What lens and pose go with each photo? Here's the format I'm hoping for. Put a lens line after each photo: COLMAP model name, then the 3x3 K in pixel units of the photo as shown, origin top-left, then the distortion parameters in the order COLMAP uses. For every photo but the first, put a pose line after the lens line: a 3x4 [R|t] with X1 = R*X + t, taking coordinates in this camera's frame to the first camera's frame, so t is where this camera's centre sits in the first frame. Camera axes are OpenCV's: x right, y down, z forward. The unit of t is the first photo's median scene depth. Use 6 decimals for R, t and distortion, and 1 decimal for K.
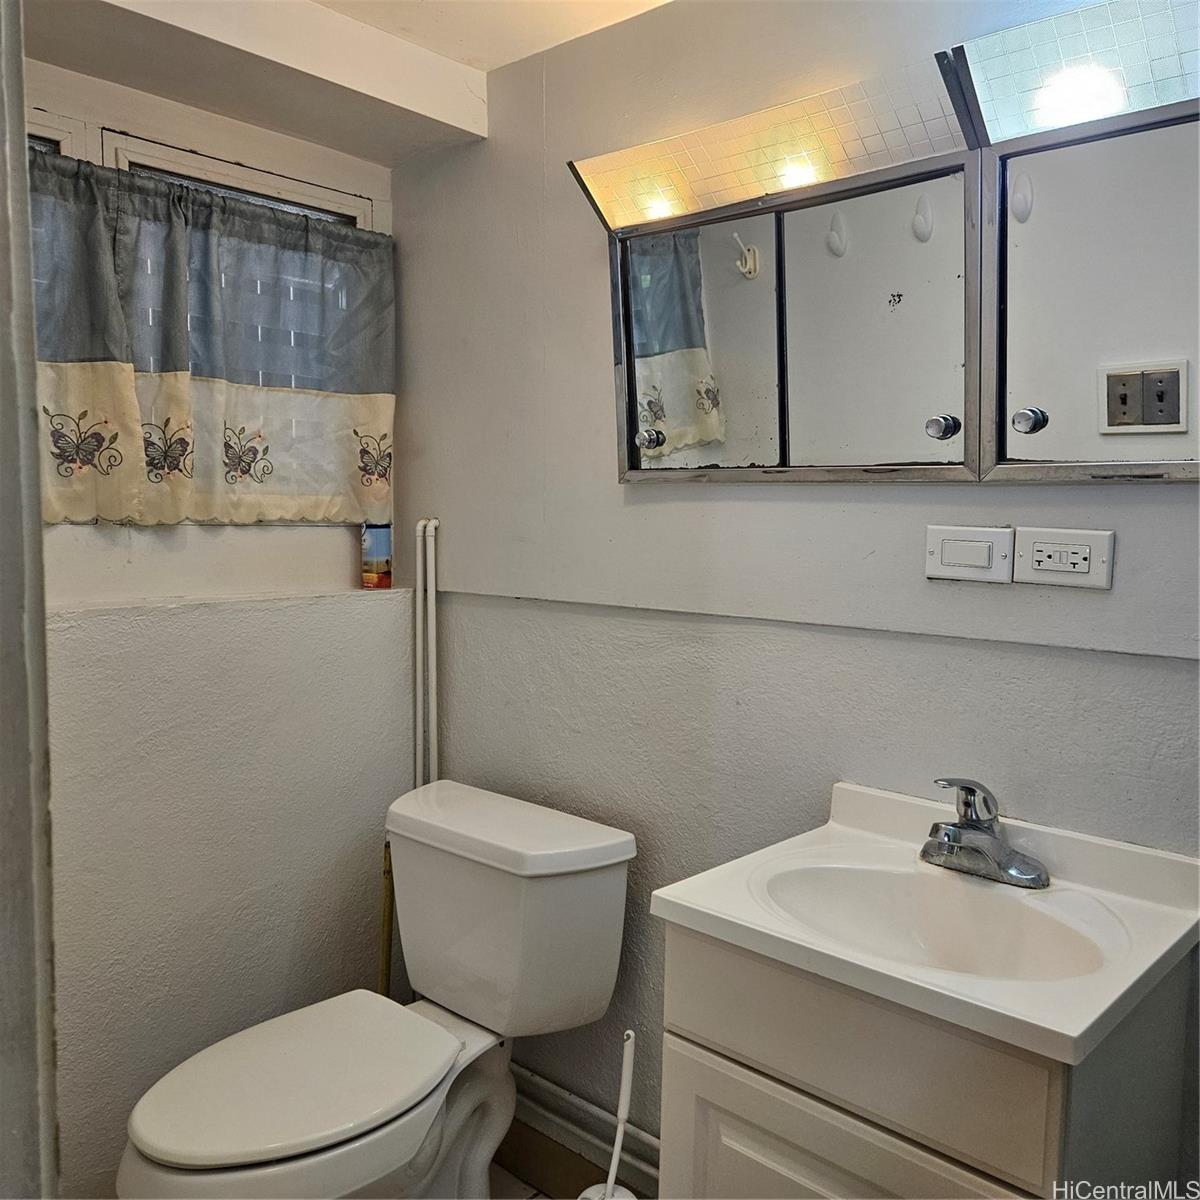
lens RADIAL K [[1073.8, 0, 600.1], [0, 1073.8, 600.2], [0, 0, 1]] dist [0.057316, -0.007959]
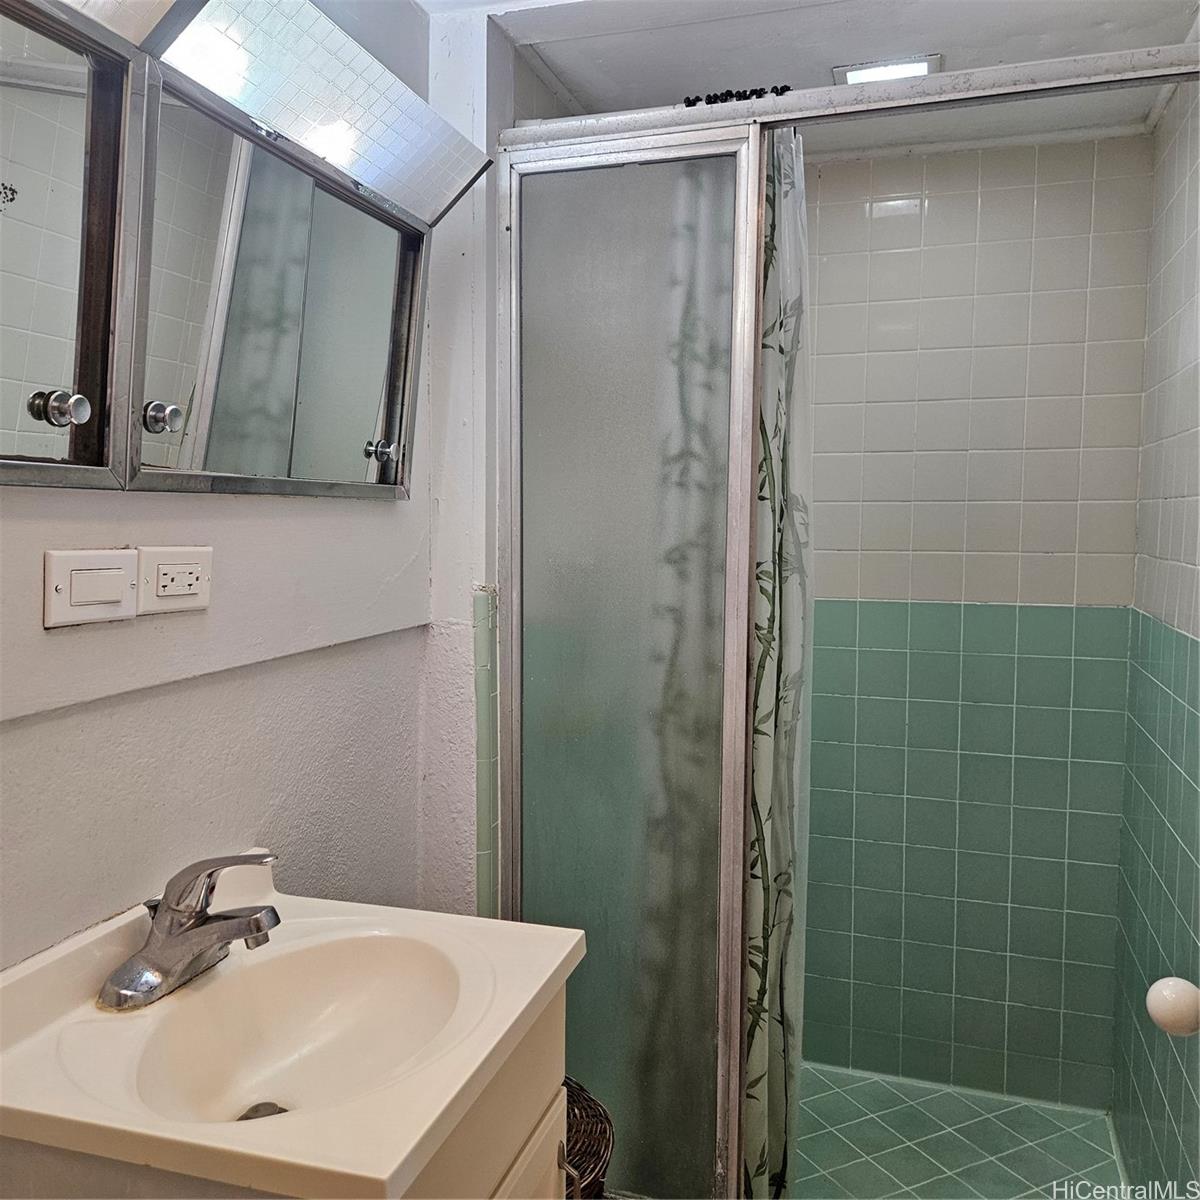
lens RADIAL K [[1073.8, 0, 600.3], [0, 1073.8, 600.0], [0, 0, 1]] dist [0.057316, -0.007959]
pose [[-0.418057, -0.086633, 0.904281, -0.469148], [0.067711, 0.989702, 0.126119, -0.102587], [-0.905894, 0.113955, -0.407885, 0.980227]]
